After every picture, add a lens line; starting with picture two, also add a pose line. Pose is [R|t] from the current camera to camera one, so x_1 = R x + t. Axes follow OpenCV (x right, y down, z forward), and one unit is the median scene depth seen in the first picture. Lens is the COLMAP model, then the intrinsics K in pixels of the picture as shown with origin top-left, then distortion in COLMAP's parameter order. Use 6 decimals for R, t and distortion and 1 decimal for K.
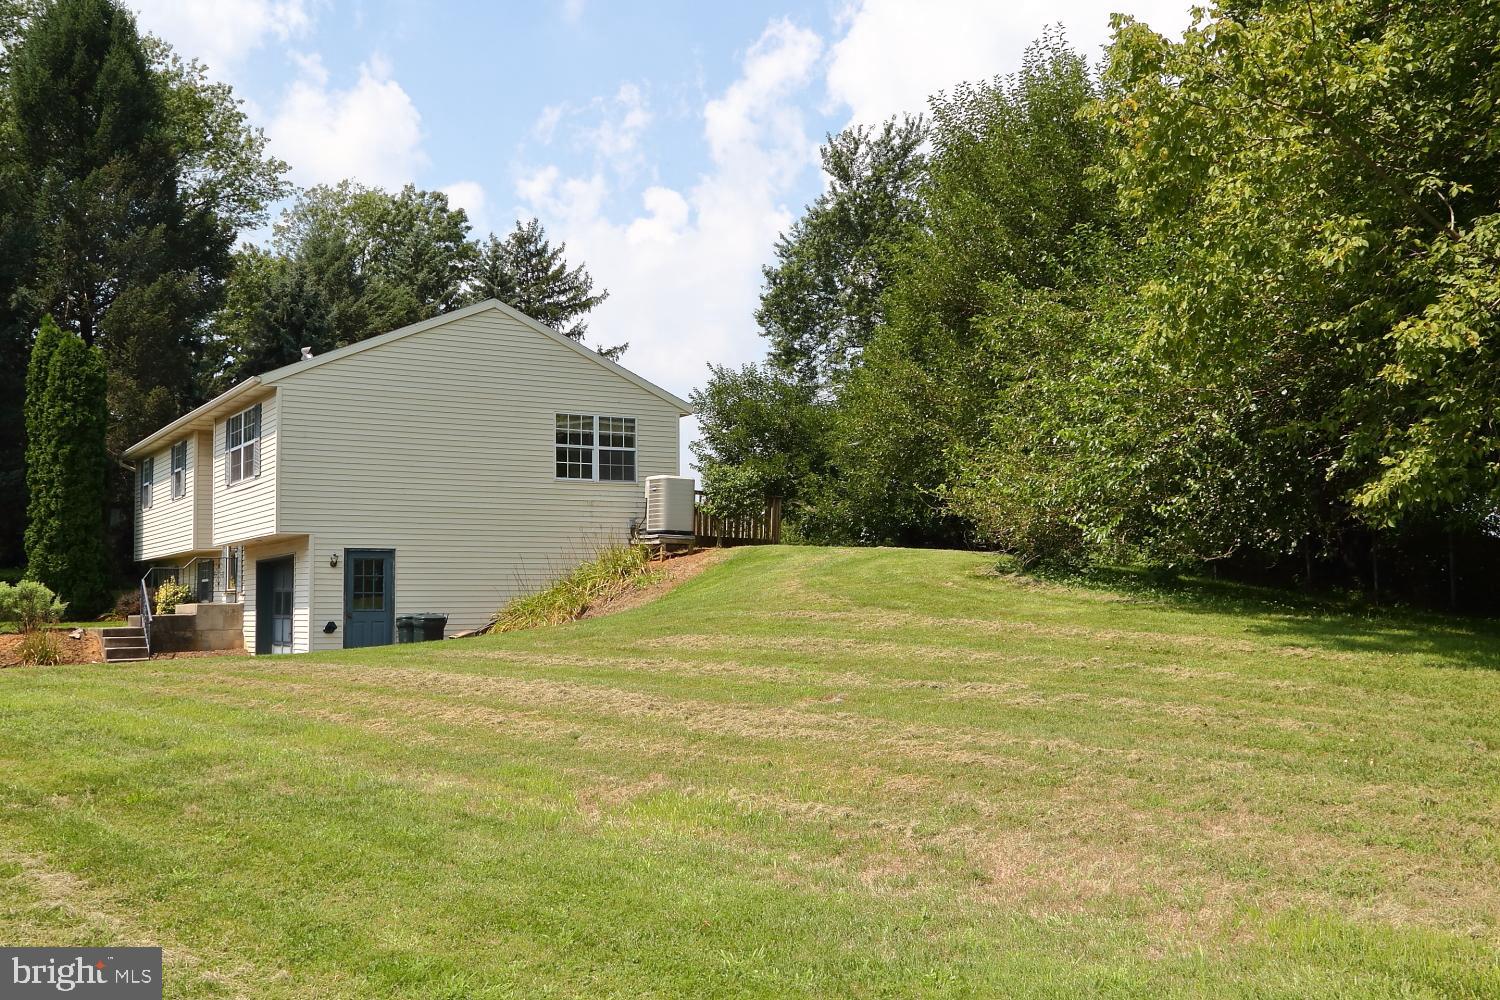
lens RADIAL K [[1512.1, 0, 750.0], [0, 1512.1, 500.0], [0, 0, 1]] dist [-0.001829, -0.000172]
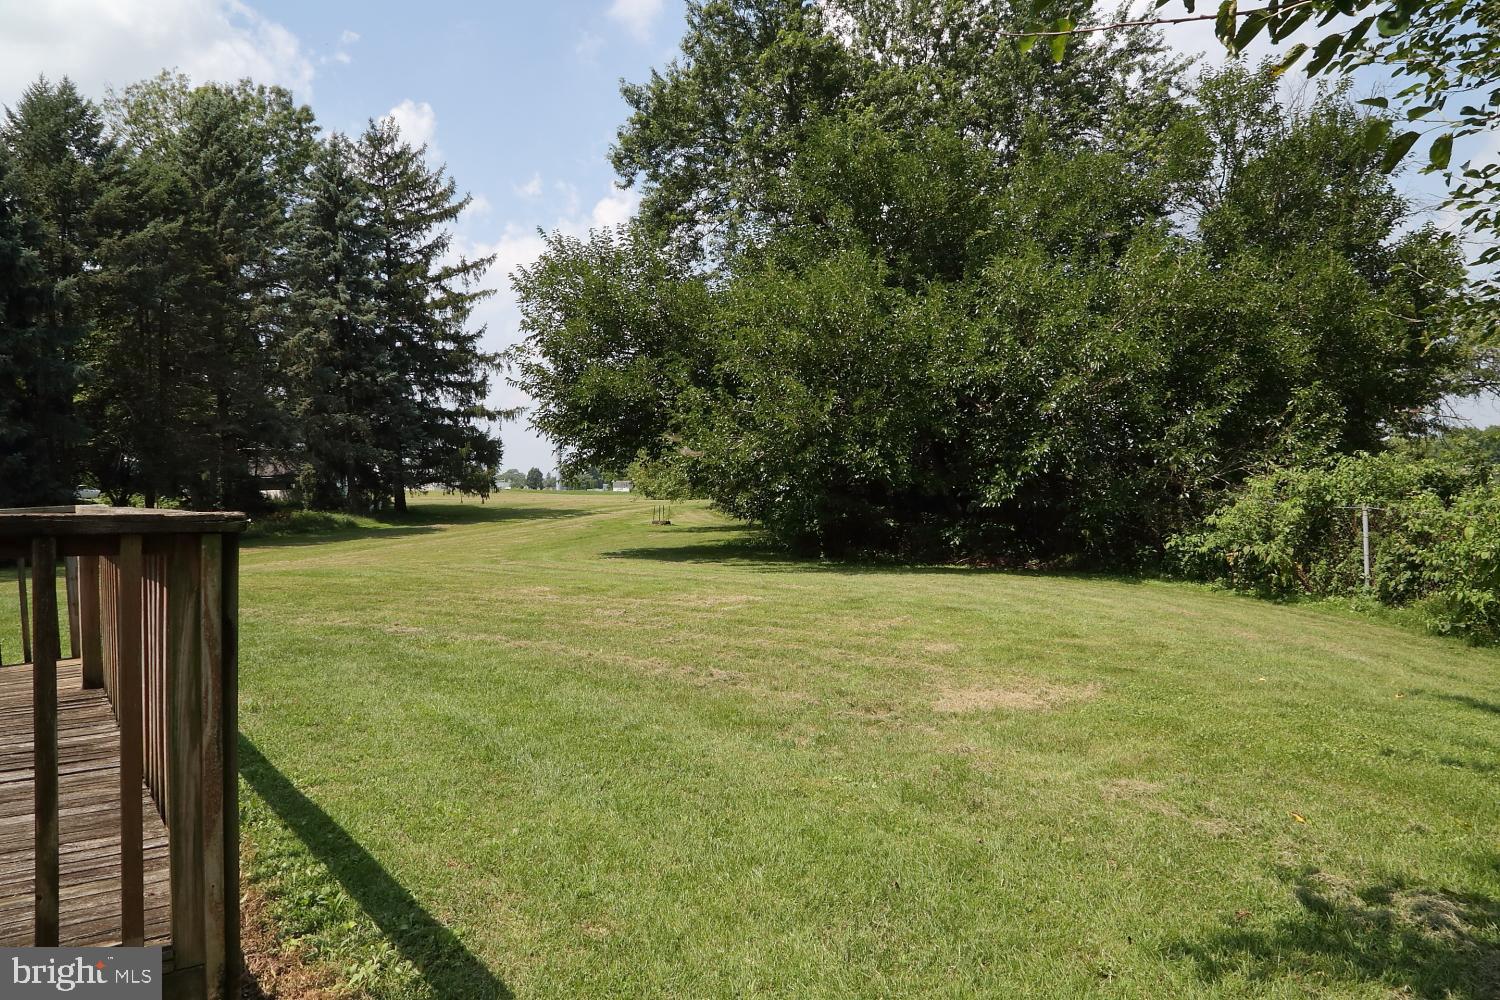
lens RADIAL K [[1025.5, 0, 743.1], [0, 1025.5, 506.0], [0, 0, 1]] dist [-0.123679, 0.069038]
pose [[0.997455, -0.017292, 0.069164, 0.028420], [0.011615, 0.996593, 0.081657, -0.003830], [-0.070340, -0.080646, 0.994258, 0.533079]]
